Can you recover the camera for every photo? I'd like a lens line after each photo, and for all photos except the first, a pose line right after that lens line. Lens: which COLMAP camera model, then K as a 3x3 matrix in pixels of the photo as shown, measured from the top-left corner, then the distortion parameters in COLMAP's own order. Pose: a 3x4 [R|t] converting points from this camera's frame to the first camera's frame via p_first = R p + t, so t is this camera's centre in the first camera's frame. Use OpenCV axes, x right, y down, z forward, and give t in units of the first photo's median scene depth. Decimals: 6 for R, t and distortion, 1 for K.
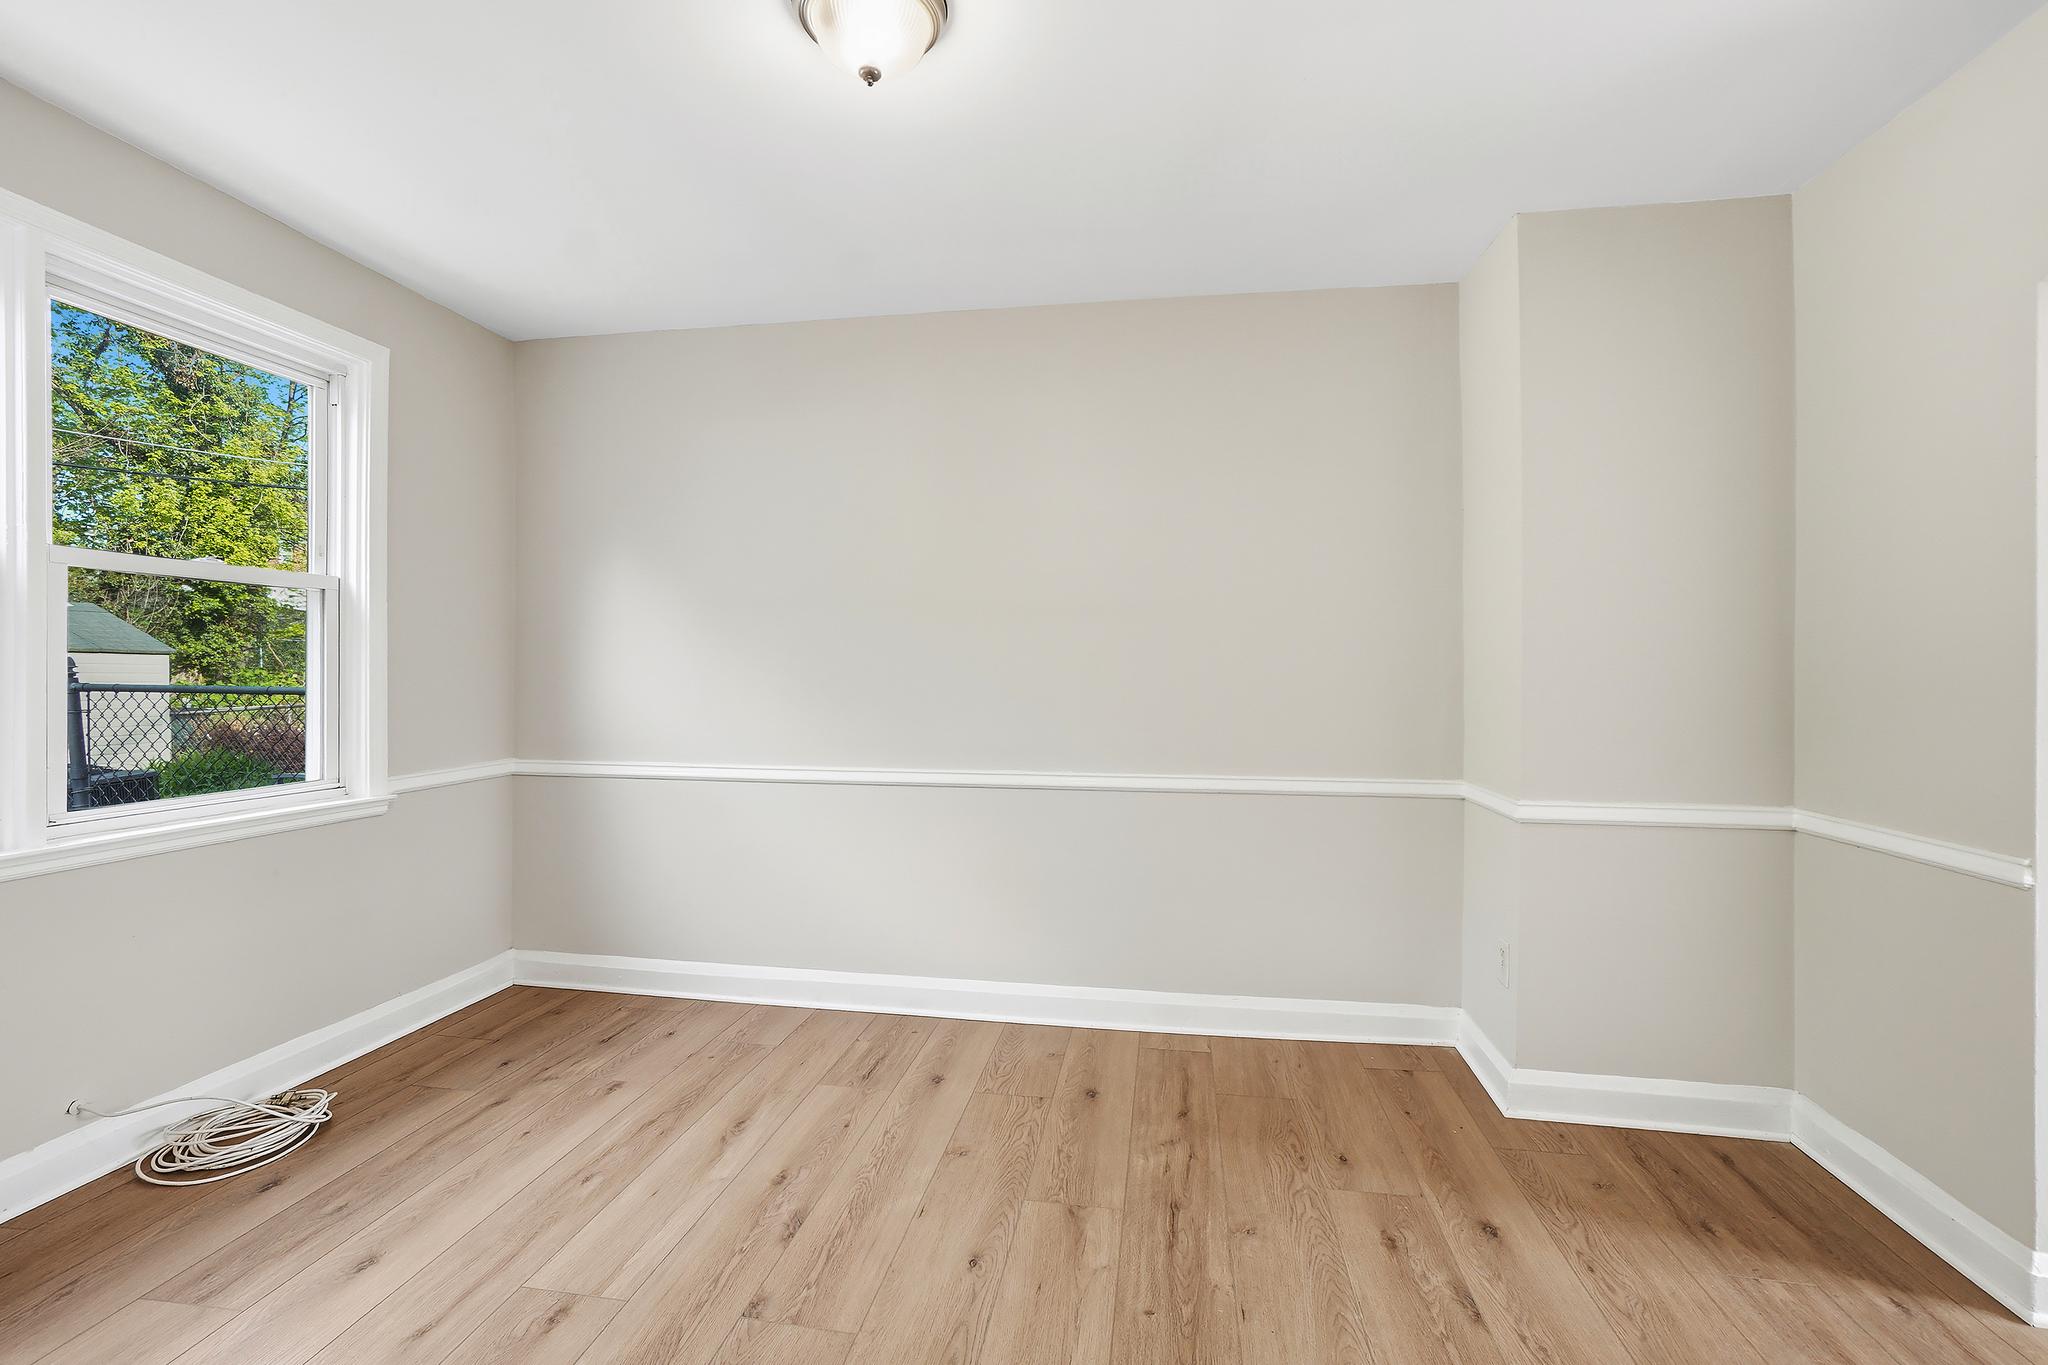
lens RADIAL K [[932.3, 0, 1014.0], [0, 932.3, 678.7], [0, 0, 1]] dist [-0.047201, 0.019916]
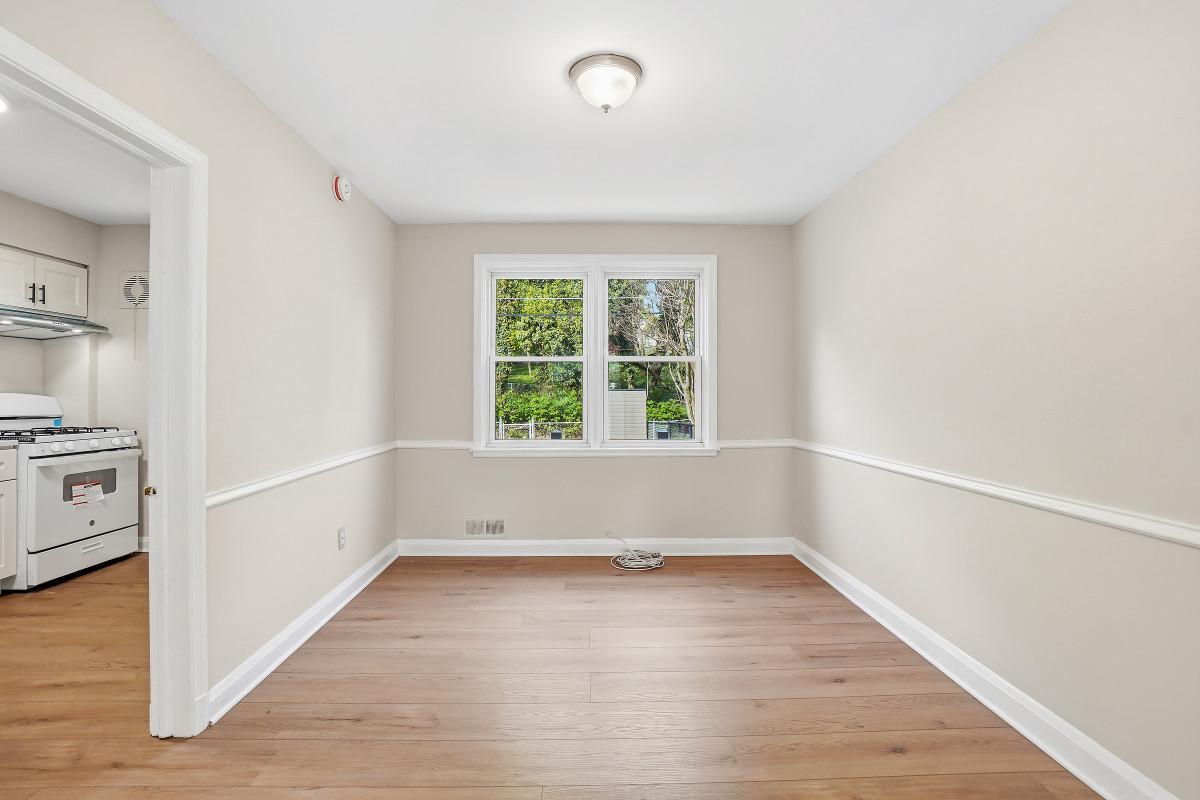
lens RADIAL K [[546.3, 0, 594.1], [0, 546.3, 397.8], [0, 0, 1]] dist [-0.047201, 0.019916]
pose [[0.183873, 0.000136, -0.982950, 0.623221], [-0.005737, 0.999983, -0.000935, 0.003243], [0.982933, 0.005811, 0.183871, 0.453586]]
